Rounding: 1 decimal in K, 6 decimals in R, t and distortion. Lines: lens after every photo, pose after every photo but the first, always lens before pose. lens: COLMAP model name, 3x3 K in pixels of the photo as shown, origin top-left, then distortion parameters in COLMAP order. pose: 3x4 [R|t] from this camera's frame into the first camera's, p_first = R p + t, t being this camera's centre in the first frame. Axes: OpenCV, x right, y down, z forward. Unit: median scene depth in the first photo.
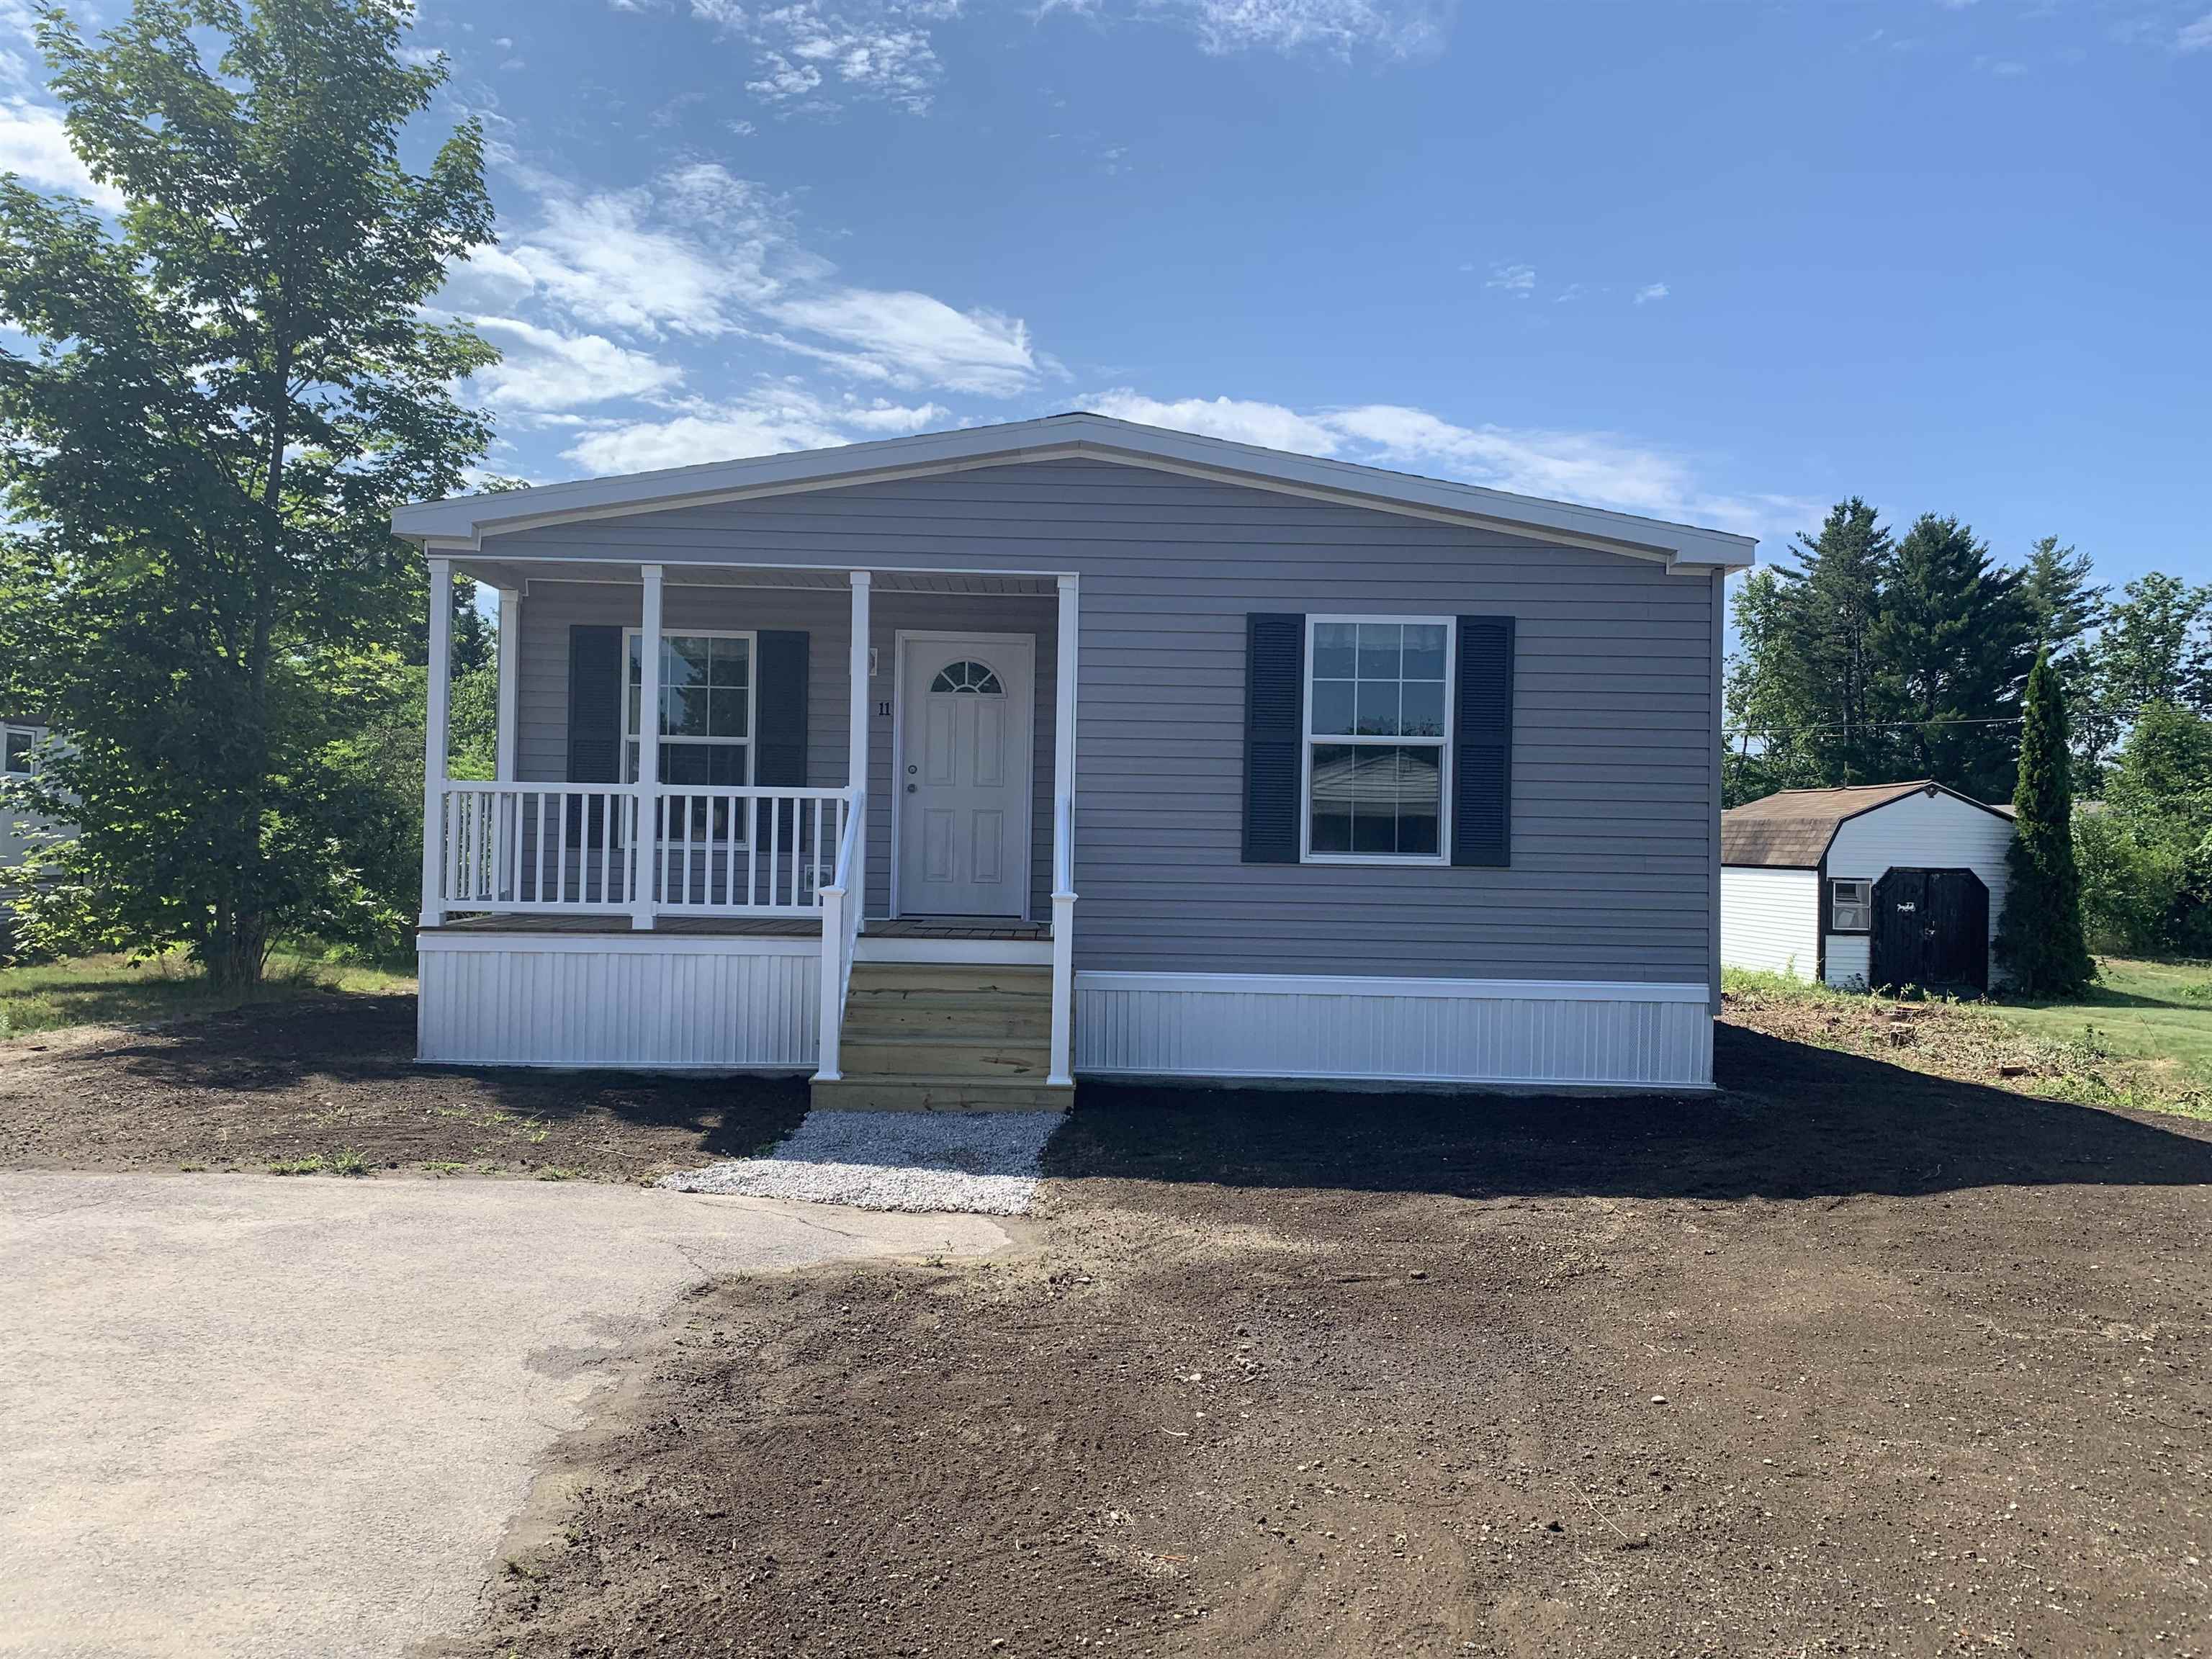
lens RADIAL K [[1685.2, 0, 1106.9], [0, 1685.2, 839.3], [0, 0, 1]] dist [0.066923, -0.109287]
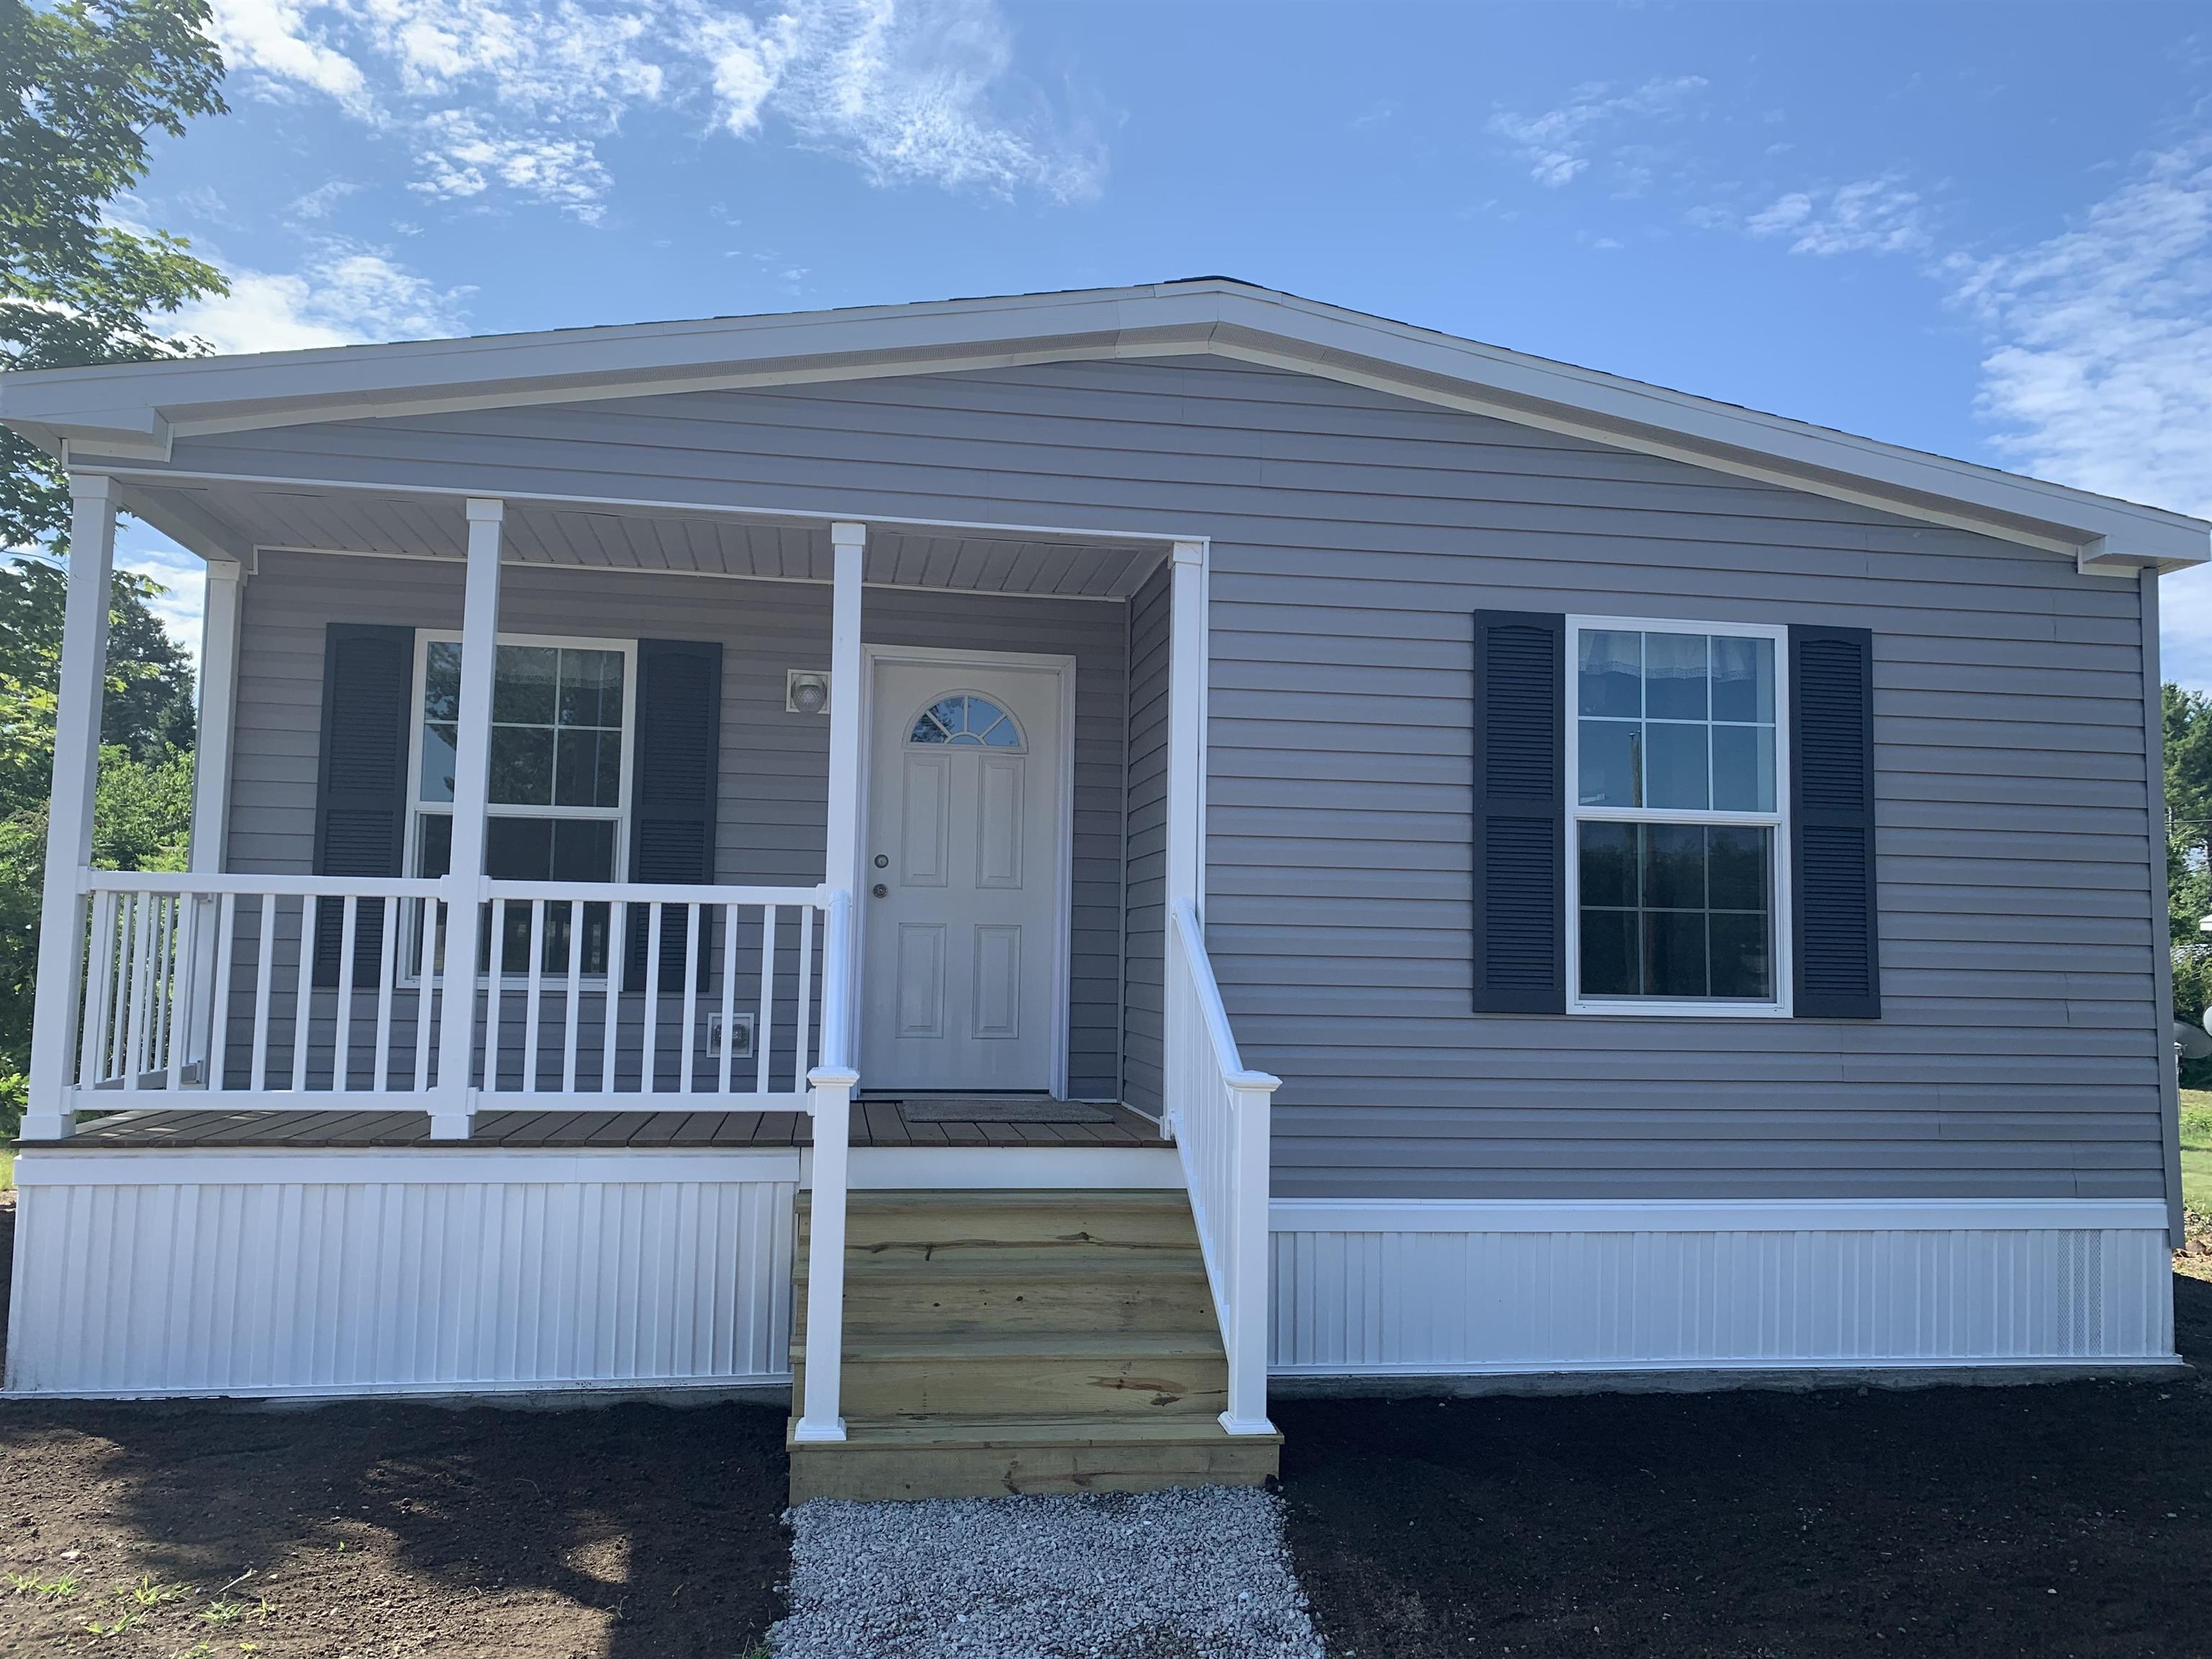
lens RADIAL K [[1685.6, 0, 1095.4], [0, 1685.6, 832.0], [0, 0, 1]] dist [0.010597, 0.005438]
pose [[0.990705, 0.010158, 0.135647, -0.138096], [-0.000533, 0.997490, -0.070808, -0.008412], [-0.136026, 0.070078, 0.988224, 0.407146]]
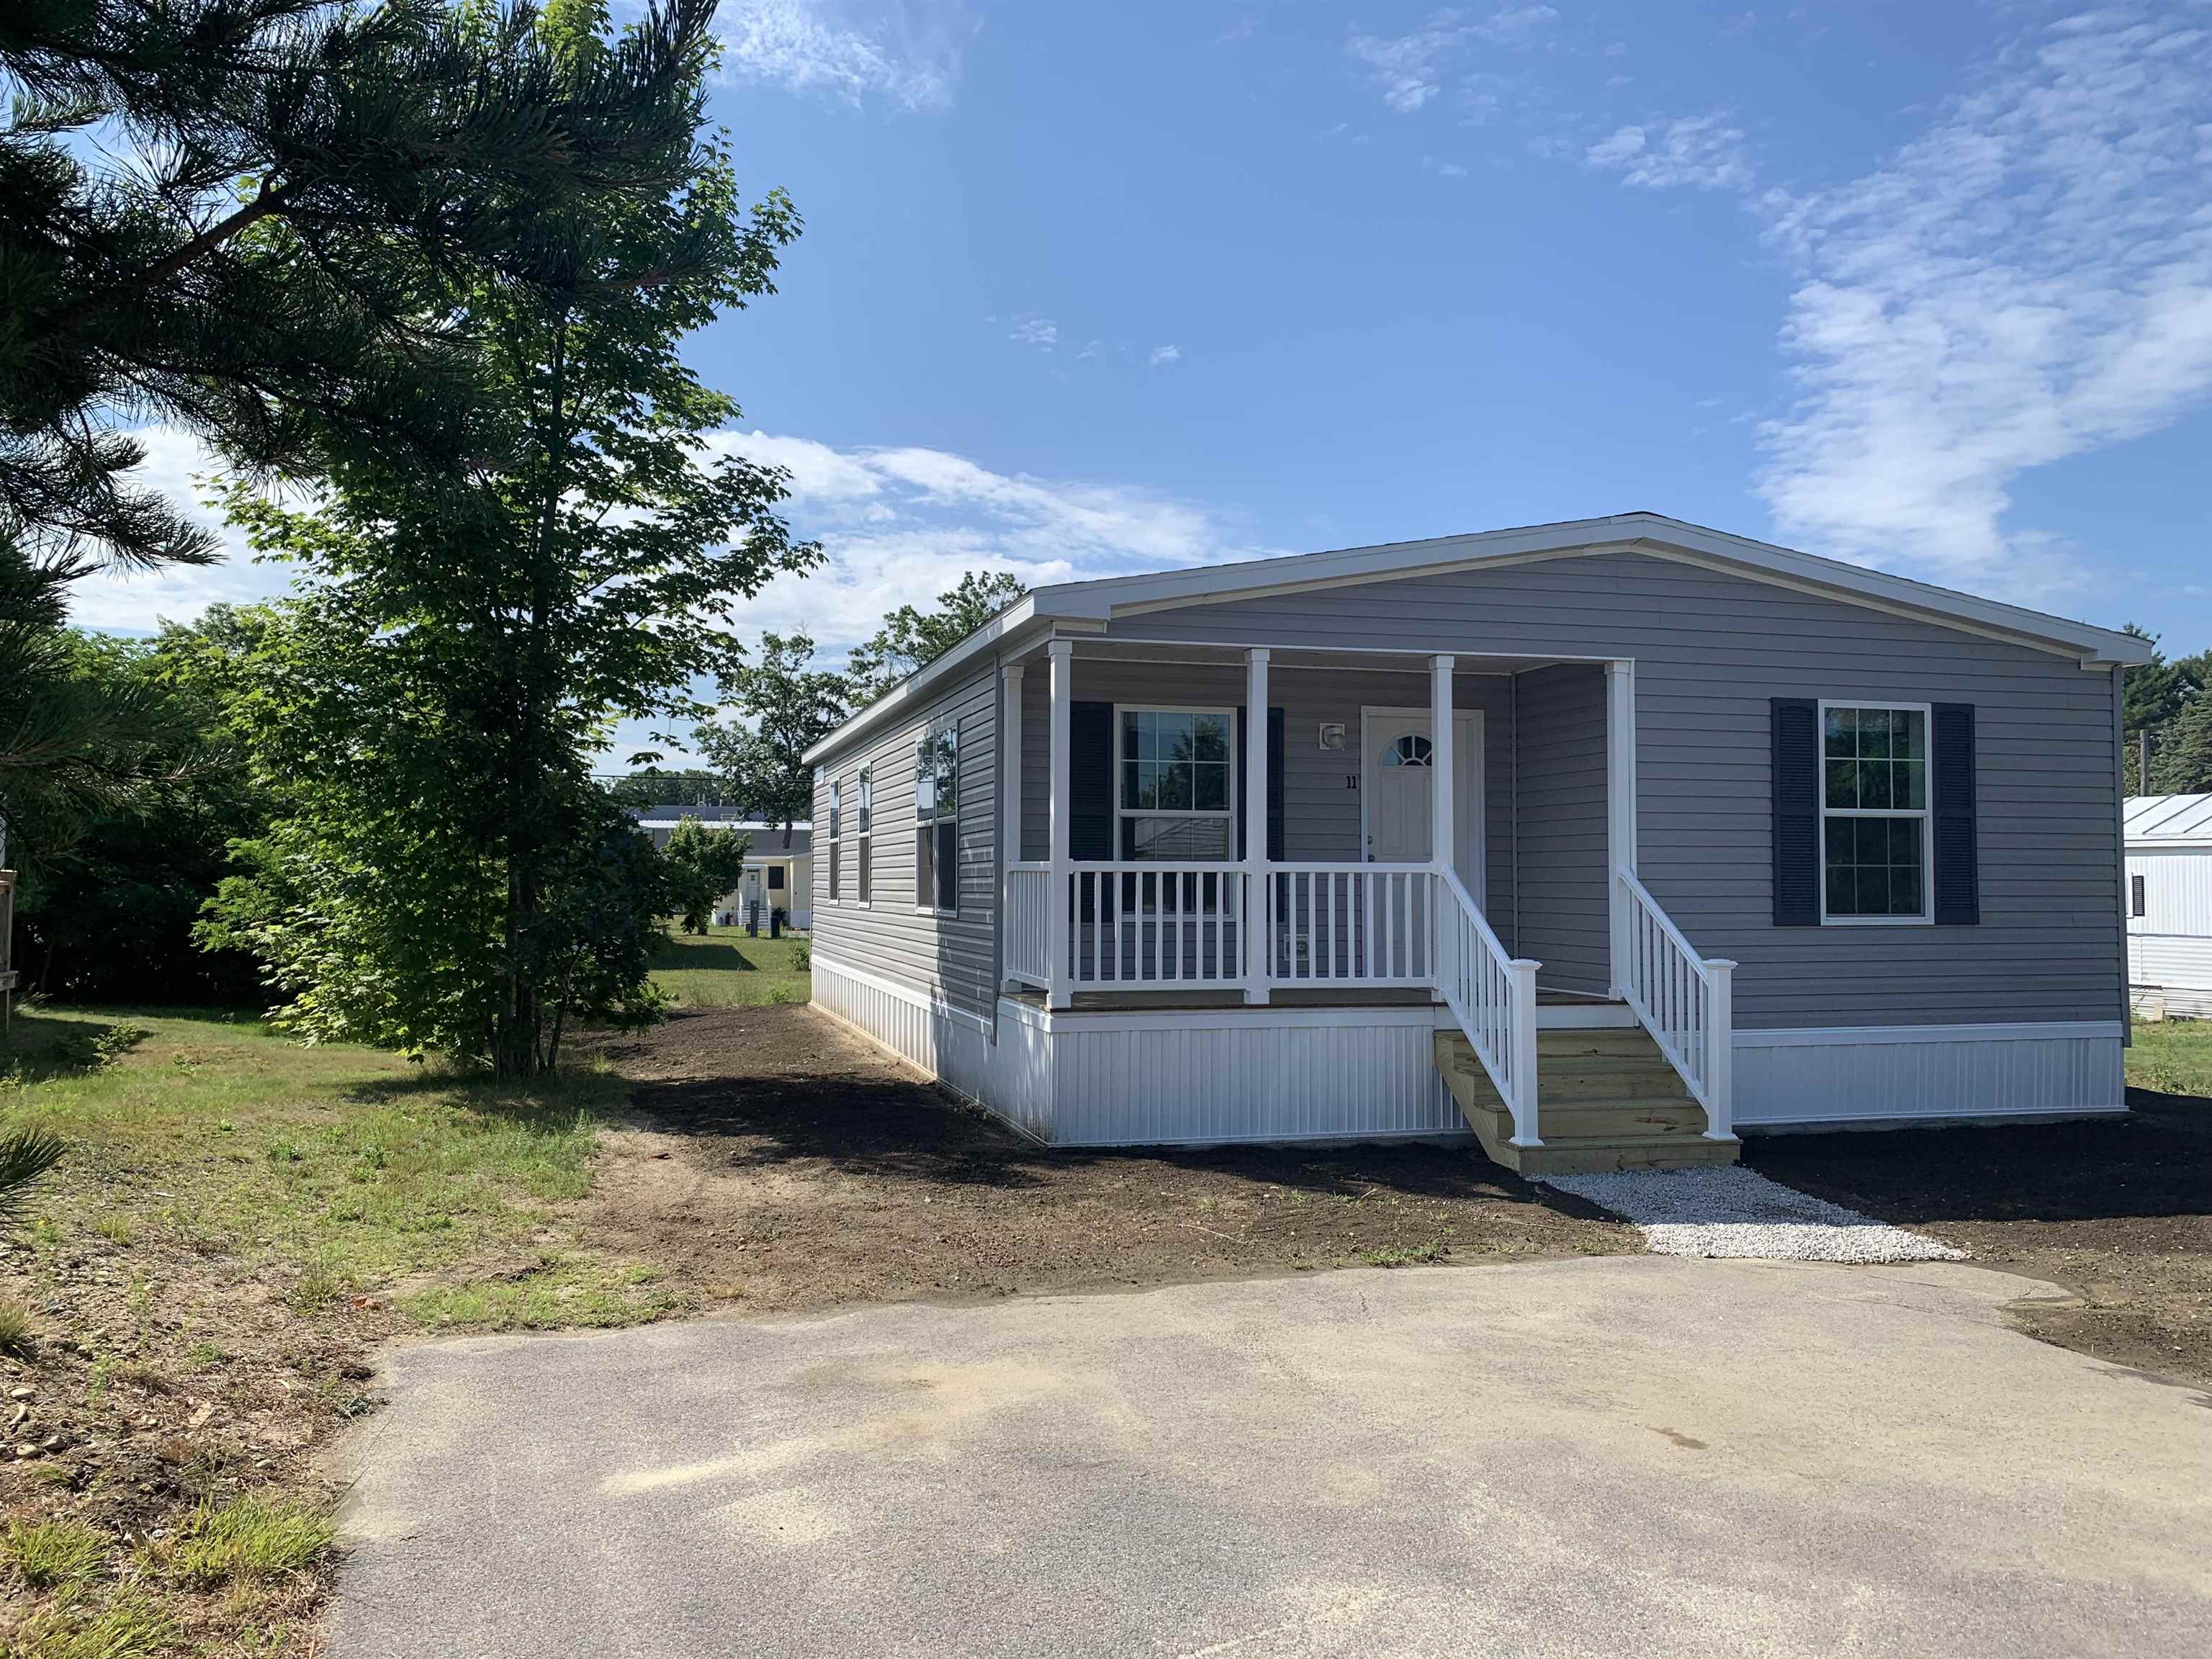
lens RADIAL K [[1685.2, 0, 1106.9], [0, 1685.2, 839.3], [0, 0, 1]] dist [0.066923, -0.109287]
pose [[0.968186, -0.008988, 0.250070, -0.606939], [0.015049, 0.999637, -0.022336, -0.023821], [-0.249779, 0.025389, 0.967970, 0.041260]]
